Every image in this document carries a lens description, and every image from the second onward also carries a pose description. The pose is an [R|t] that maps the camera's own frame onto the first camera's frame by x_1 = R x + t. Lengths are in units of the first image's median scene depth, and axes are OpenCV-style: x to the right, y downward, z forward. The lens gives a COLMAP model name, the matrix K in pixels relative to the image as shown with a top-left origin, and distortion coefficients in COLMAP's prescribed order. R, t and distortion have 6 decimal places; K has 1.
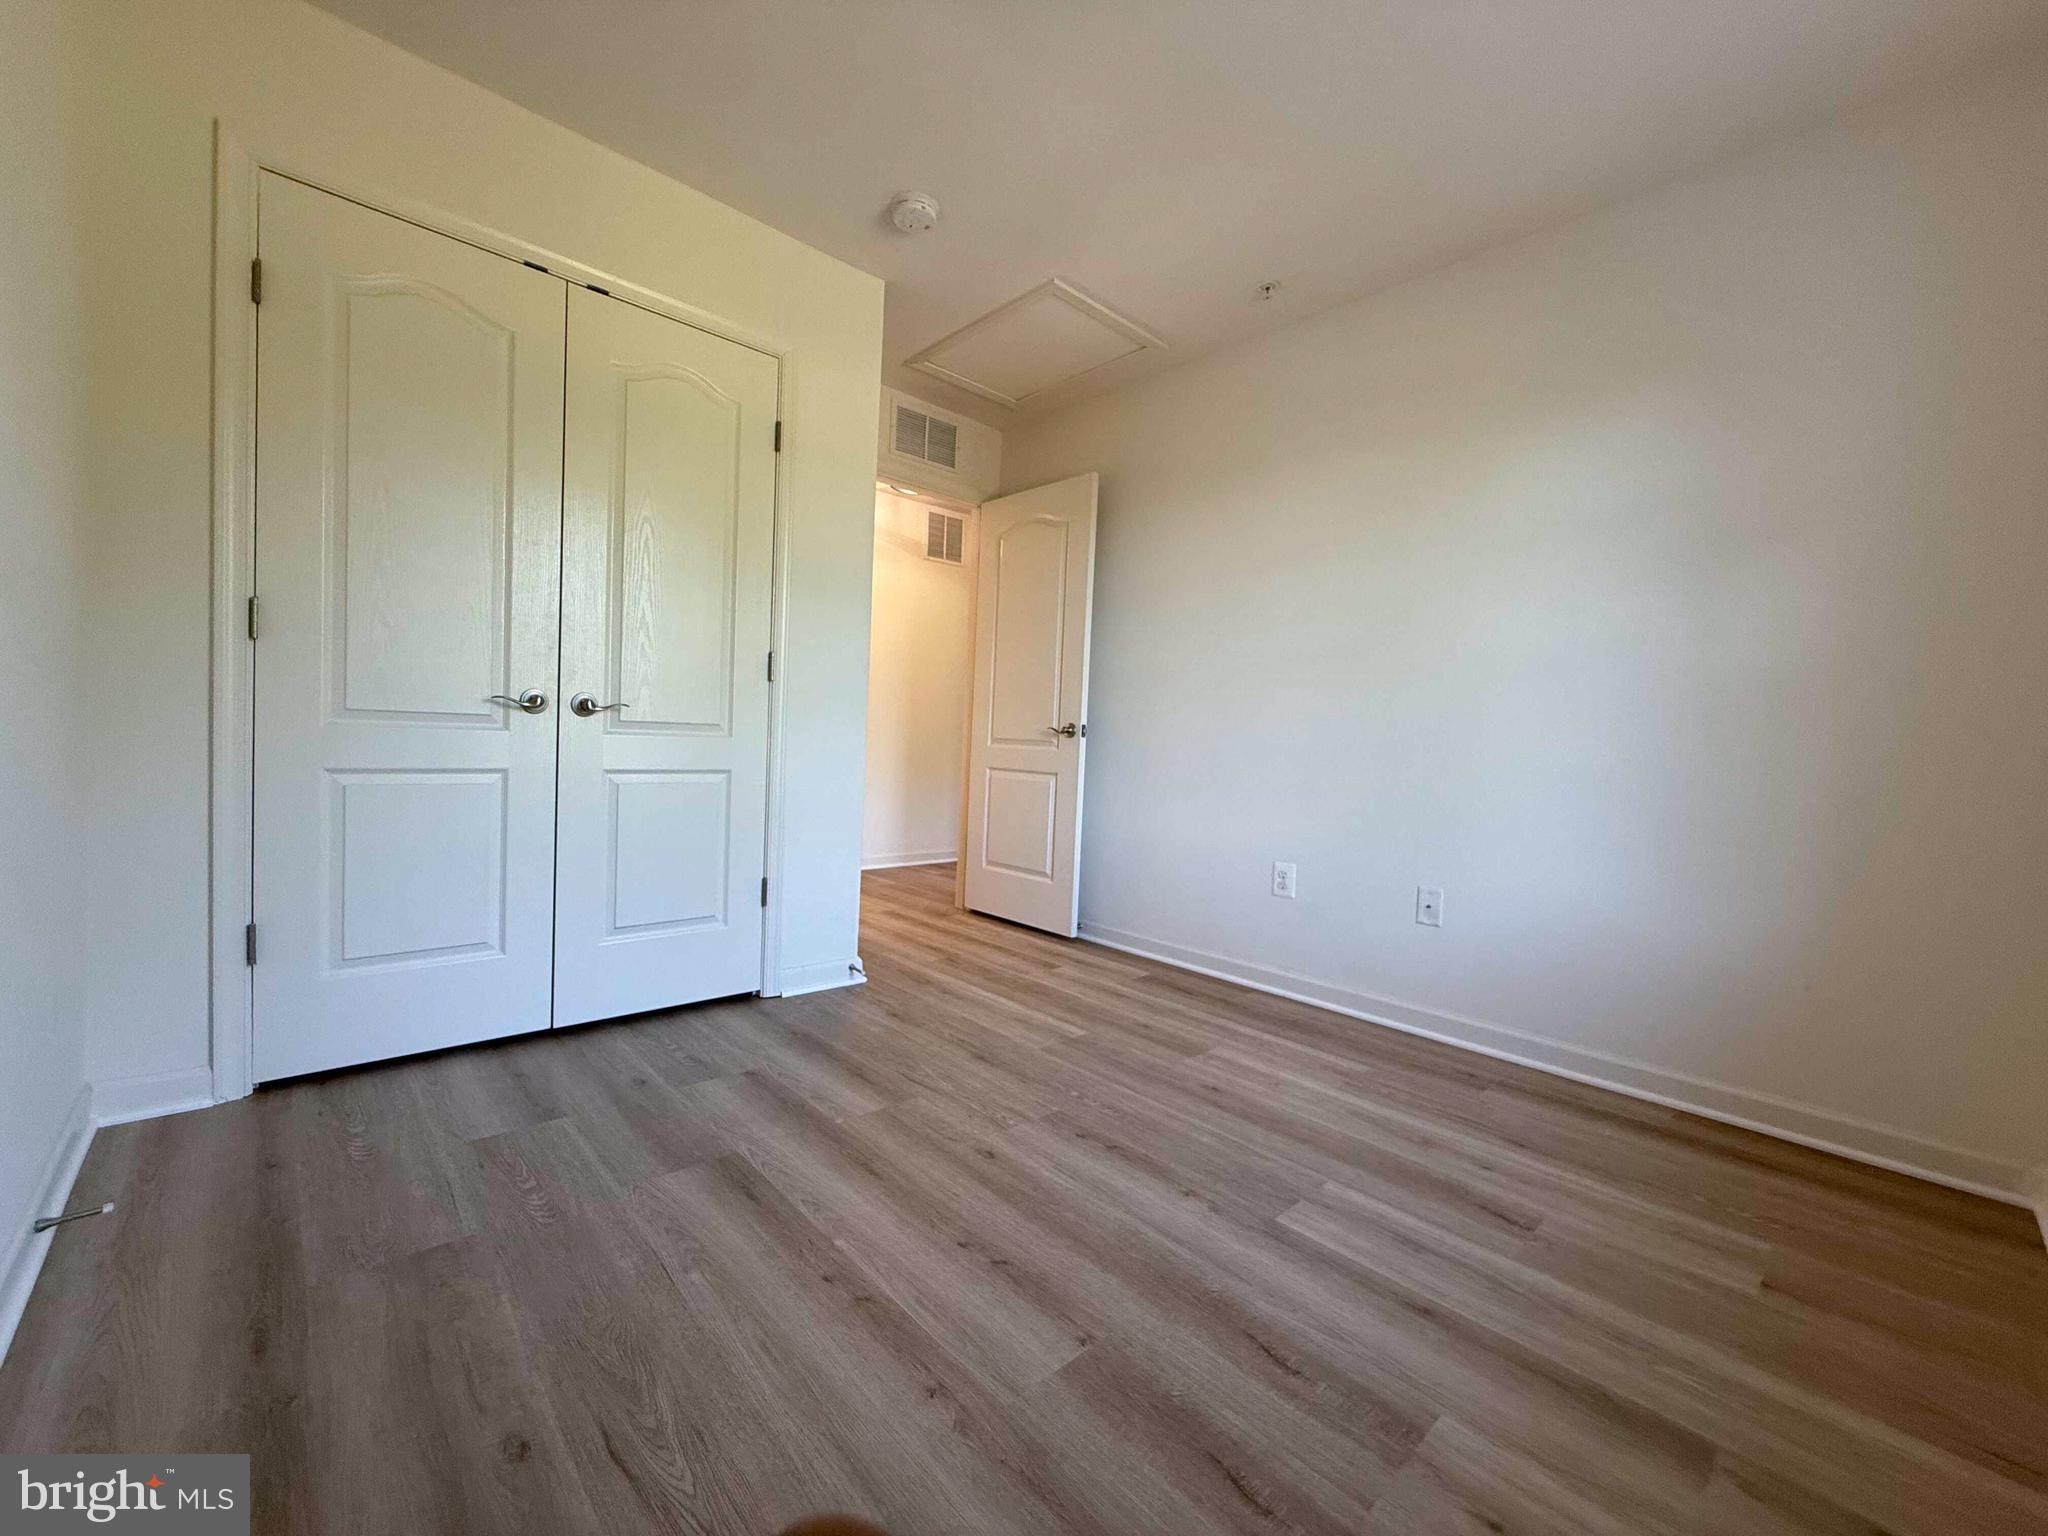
lens RADIAL K [[813.8, 0, 1019.0], [0, 813.8, 769.9], [0, 0, 1]] dist [-0.002908, -0.000118]
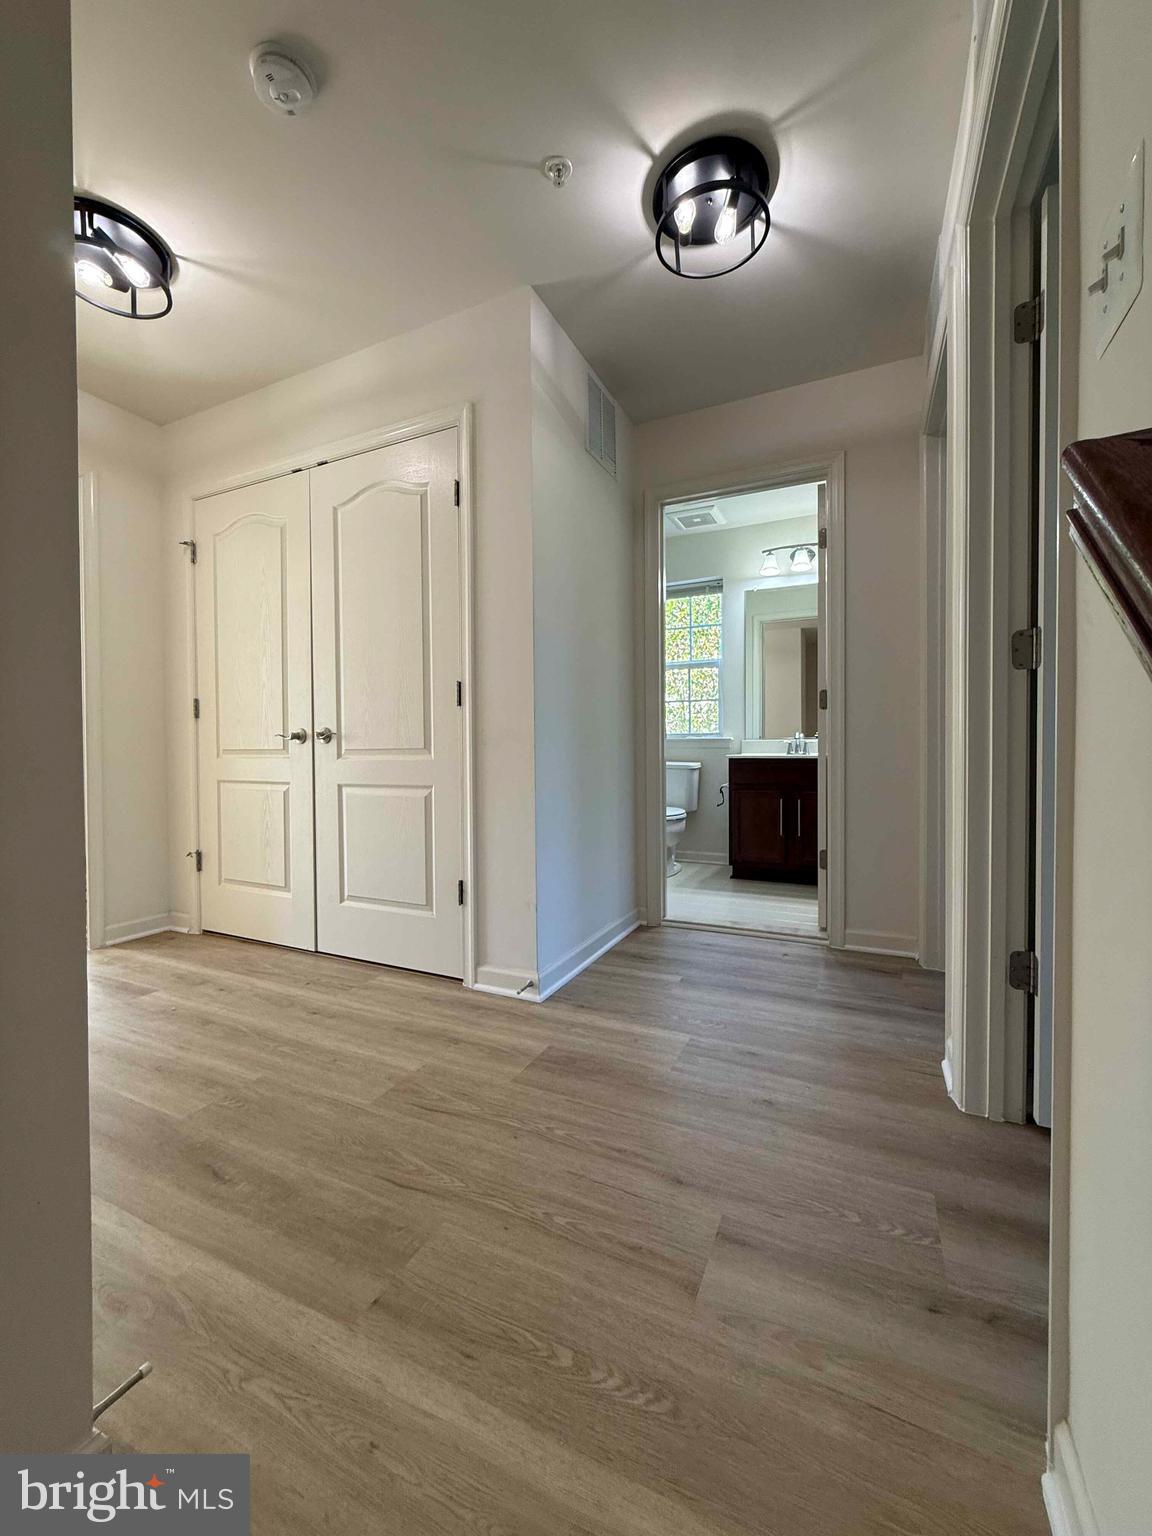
lens RADIAL K [[610.4, 0, 578.7], [0, 610.4, 768.0], [0, 0, 1]] dist [-0.002908, -0.000118]
pose [[0.927032, -0.055440, 0.370861, -0.529951], [0.063145, 0.997967, -0.008656, 0.020031], [-0.369627, 0.031442, 0.928648, -0.213147]]
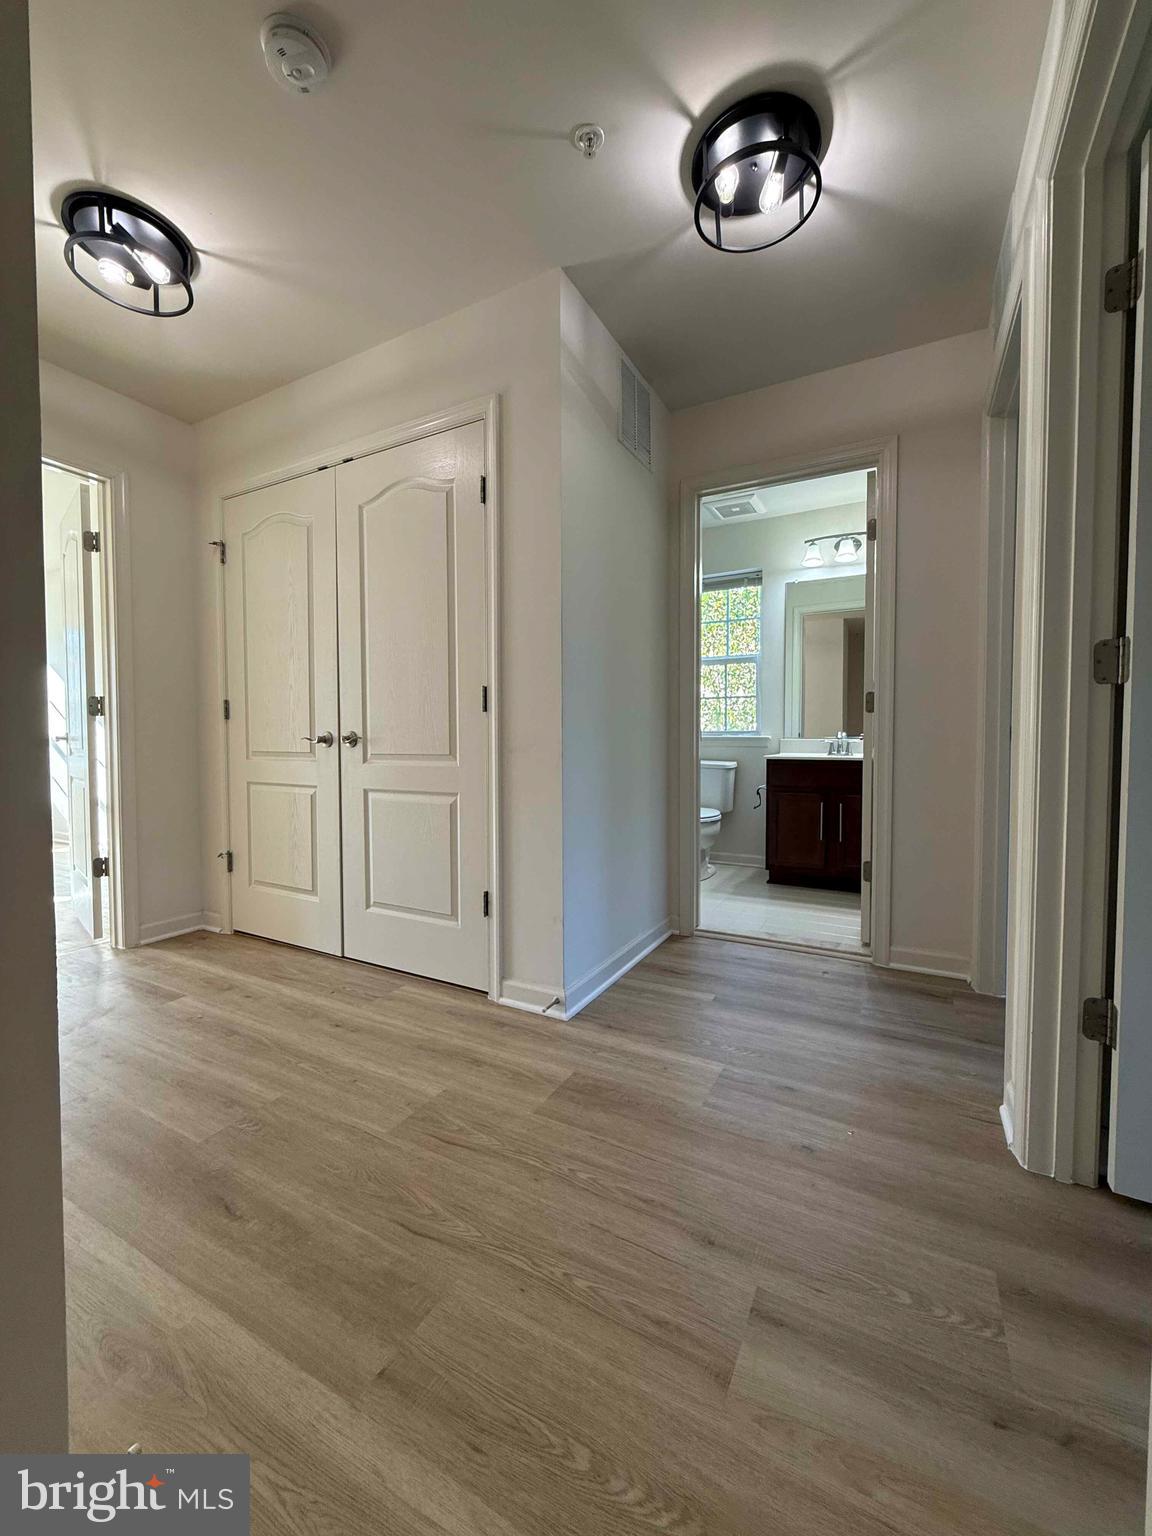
lens RADIAL K [[610.4, 0, 578.7], [0, 610.4, 767.2], [0, 0, 1]] dist [-0.002908, -0.000118]
pose [[0.946429, -0.055538, 0.318099, -0.506975], [0.056511, 0.998383, 0.006176, -0.011771], [-0.317927, 0.012131, 0.948037, -0.177528]]
